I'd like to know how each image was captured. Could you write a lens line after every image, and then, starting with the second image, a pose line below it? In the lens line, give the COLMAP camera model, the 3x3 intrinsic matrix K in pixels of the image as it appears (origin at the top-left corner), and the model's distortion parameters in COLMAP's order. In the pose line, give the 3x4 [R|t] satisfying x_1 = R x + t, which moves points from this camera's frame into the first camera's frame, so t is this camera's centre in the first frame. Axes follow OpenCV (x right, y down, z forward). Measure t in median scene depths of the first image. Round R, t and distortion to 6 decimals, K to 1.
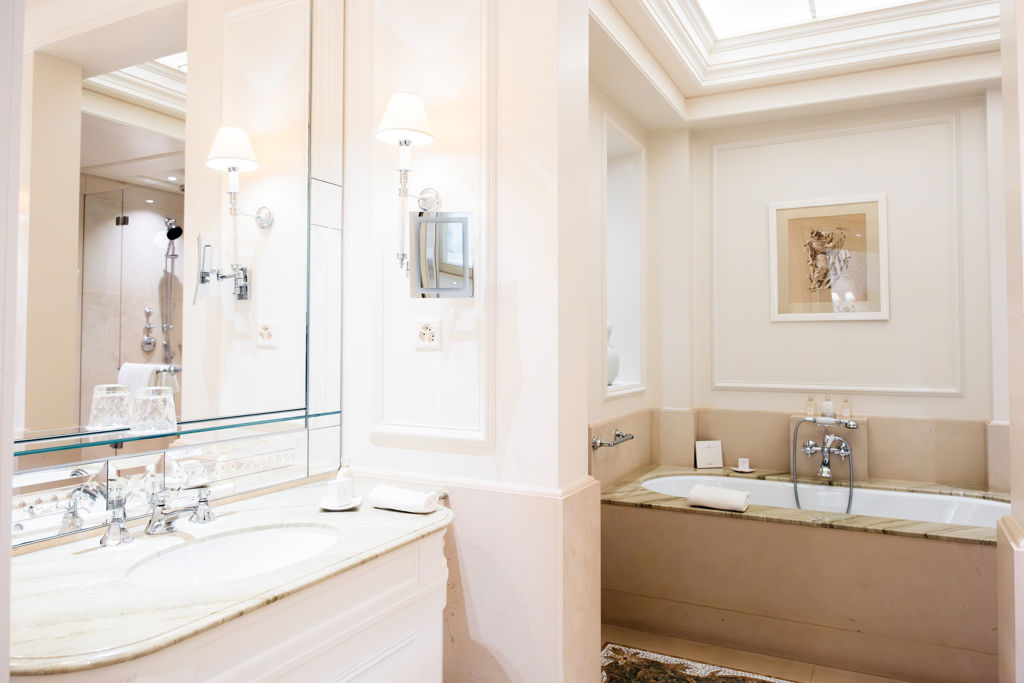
lens RADIAL K [[698.4, 0, 511.7], [0, 698.4, 299.7], [0, 0, 1]] dist [0.002673, -0.007794]
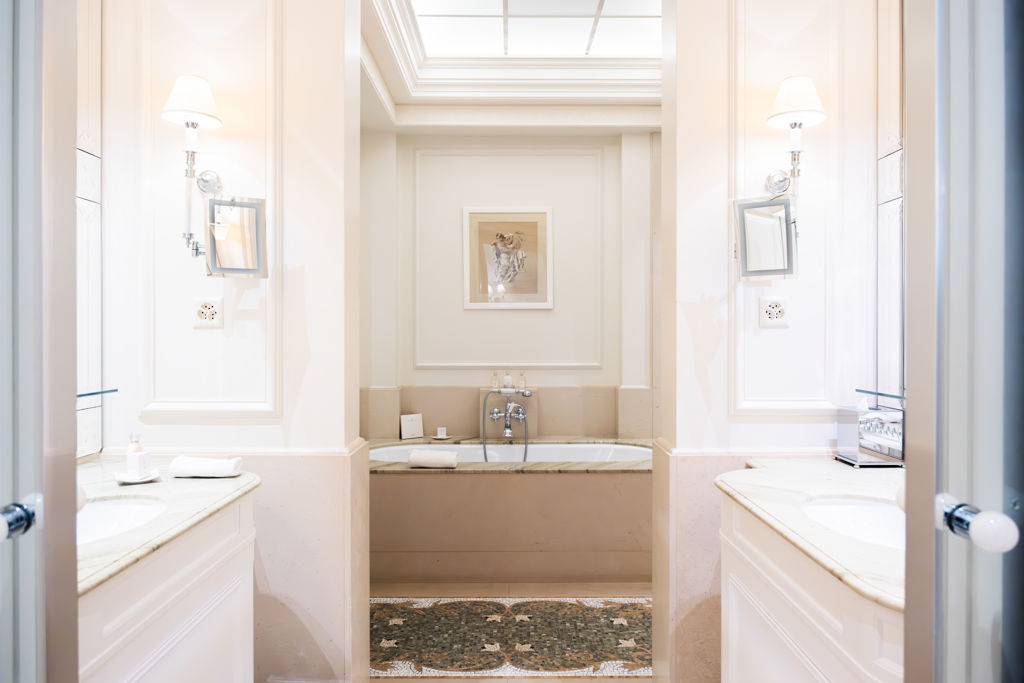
lens RADIAL K [[698.4, 0, 511.7], [0, 698.4, 299.7], [0, 0, 1]] dist [0.002673, -0.007794]
pose [[0.882258, 0.021033, 0.470296, -0.120529], [-0.027606, 0.999594, 0.007085, 0.006039], [-0.469956, -0.019234, 0.882480, -0.070123]]
